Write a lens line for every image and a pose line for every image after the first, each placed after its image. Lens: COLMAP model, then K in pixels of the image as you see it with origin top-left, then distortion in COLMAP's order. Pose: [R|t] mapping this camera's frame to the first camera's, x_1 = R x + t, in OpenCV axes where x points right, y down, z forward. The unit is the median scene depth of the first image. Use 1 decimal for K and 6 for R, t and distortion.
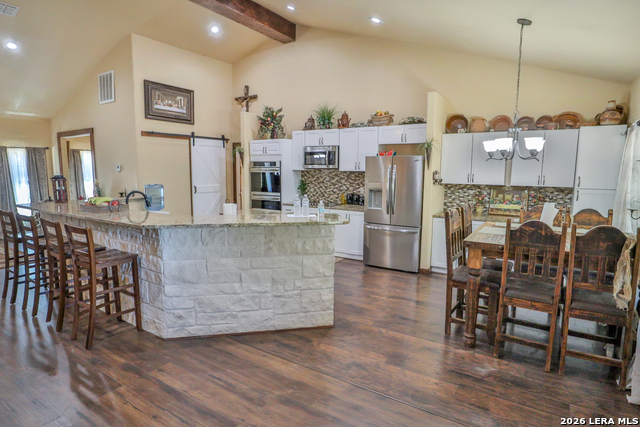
lens RADIAL K [[356.5, 0, 319.6], [0, 356.5, 214.4], [0, 0, 1]] dist [-0.025078, -0.000689]
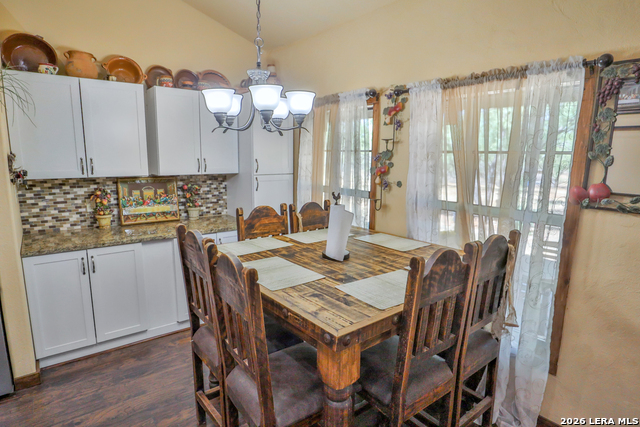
lens RADIAL K [[356.5, 0, 319.3], [0, 356.5, 211.8], [0, 0, 1]] dist [-0.025078, -0.000689]
pose [[0.322200, -0.155820, 0.933760, 0.038805], [0.112212, 0.985693, 0.125766, -0.061575], [-0.939998, 0.064257, 0.335075, 0.499353]]
